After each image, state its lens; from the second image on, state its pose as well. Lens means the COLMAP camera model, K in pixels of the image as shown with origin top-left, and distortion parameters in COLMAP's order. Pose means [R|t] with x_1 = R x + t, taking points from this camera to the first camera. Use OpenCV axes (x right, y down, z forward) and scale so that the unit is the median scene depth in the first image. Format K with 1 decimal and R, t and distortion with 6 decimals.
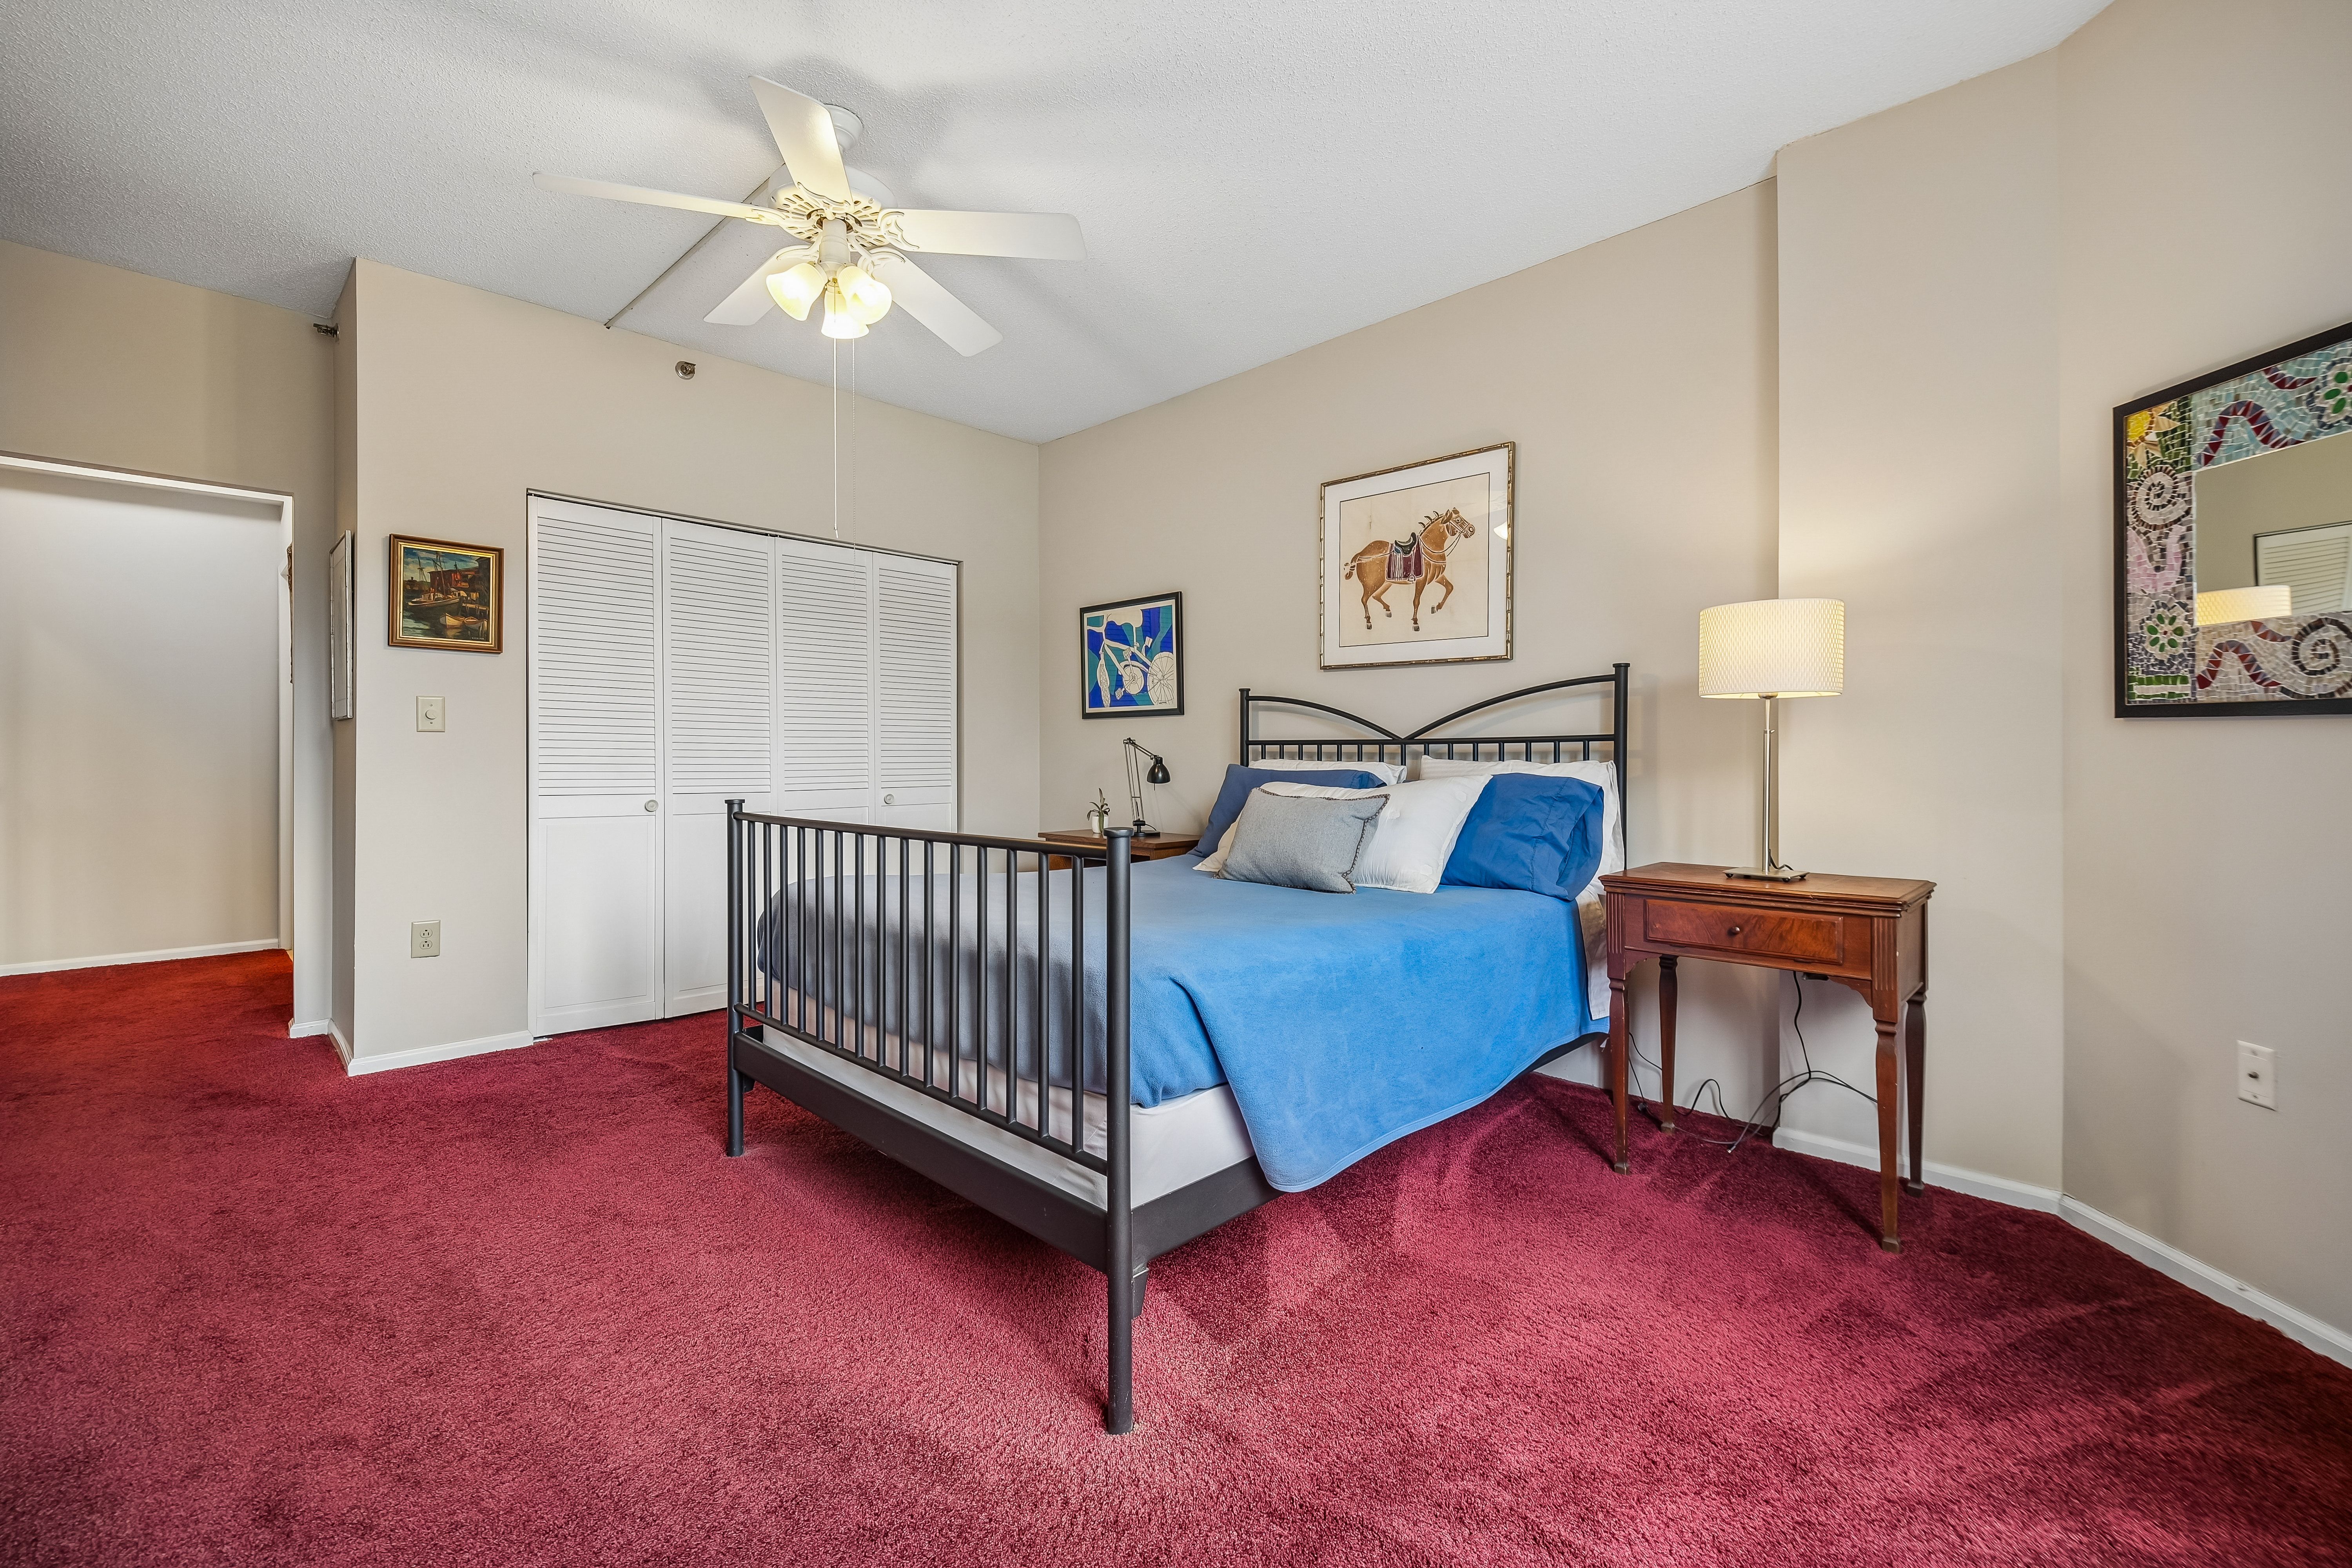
lens RADIAL K [[989.8, 0, 1187.1], [0, 989.8, 752.5], [0, 0, 1]] dist [0.019136, -0.014784]
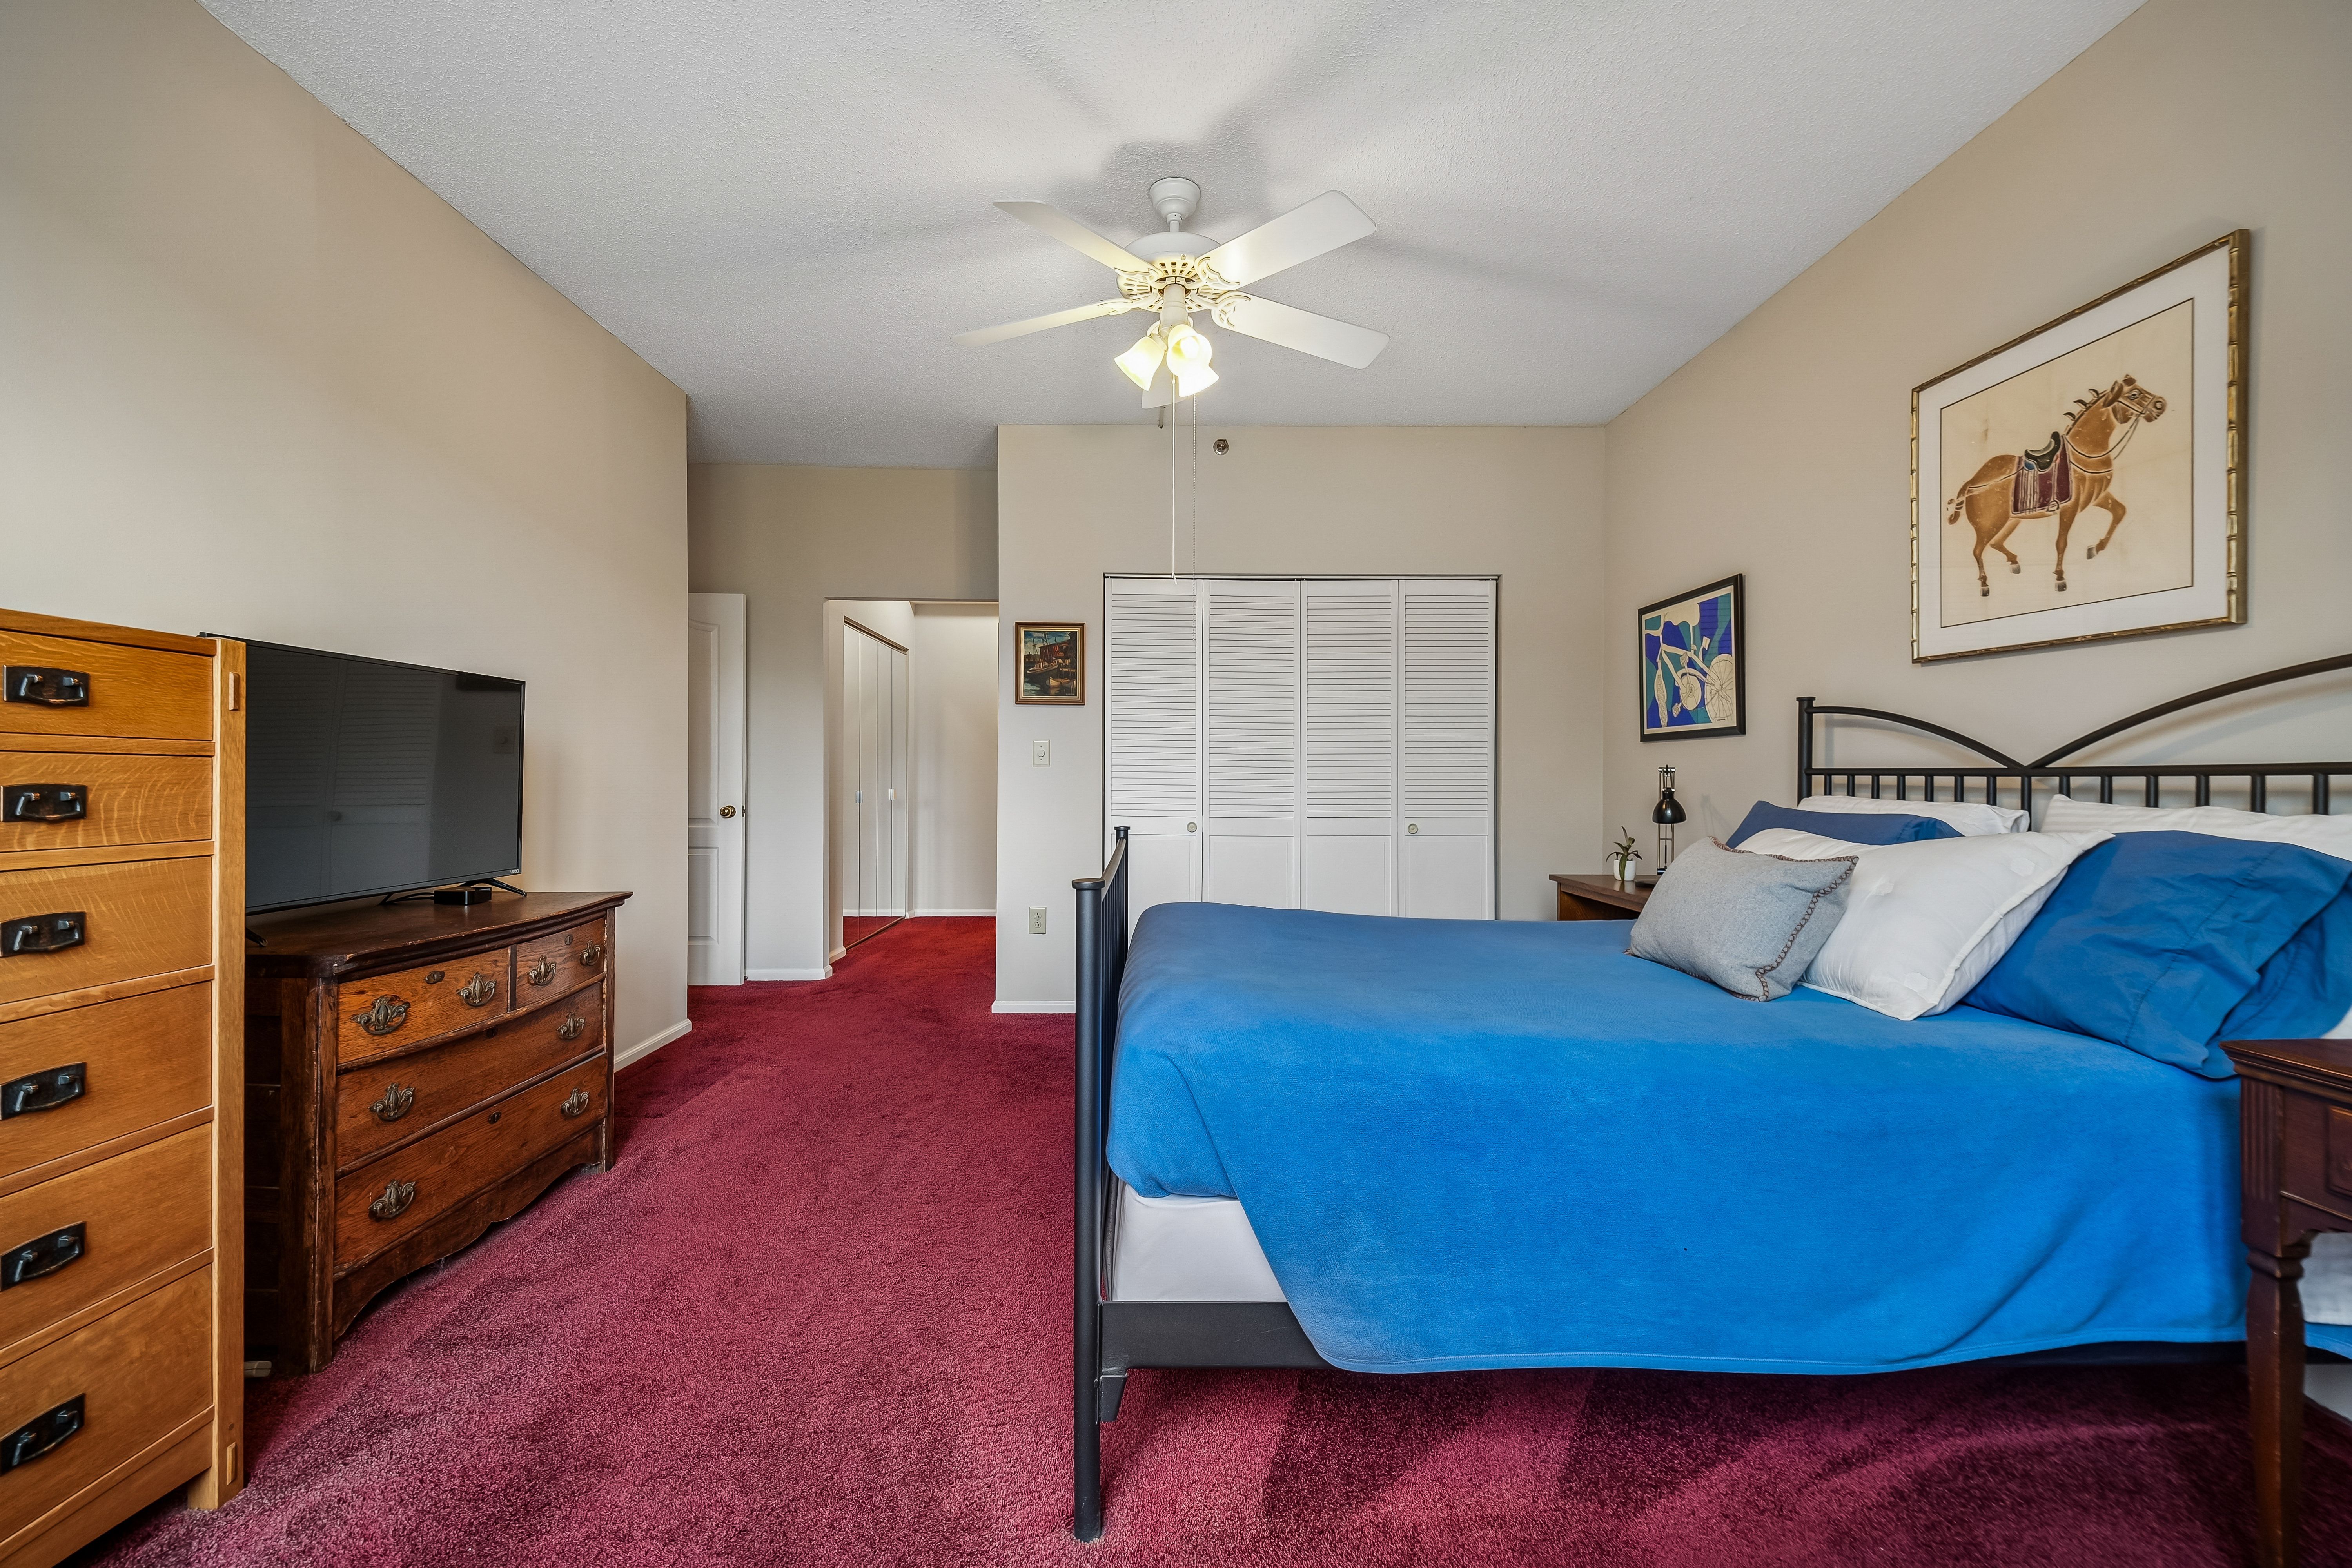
lens RADIAL K [[982.2, 0, 1167.9], [0, 982.2, 776.5], [0, 0, 1]] dist [0.021959, -0.013698]
pose [[0.709132, 0.000693, -0.705075, 0.272429], [0.002127, 0.999993, 0.003122, -0.010828], [0.705072, -0.003713, 0.709126, 0.175245]]
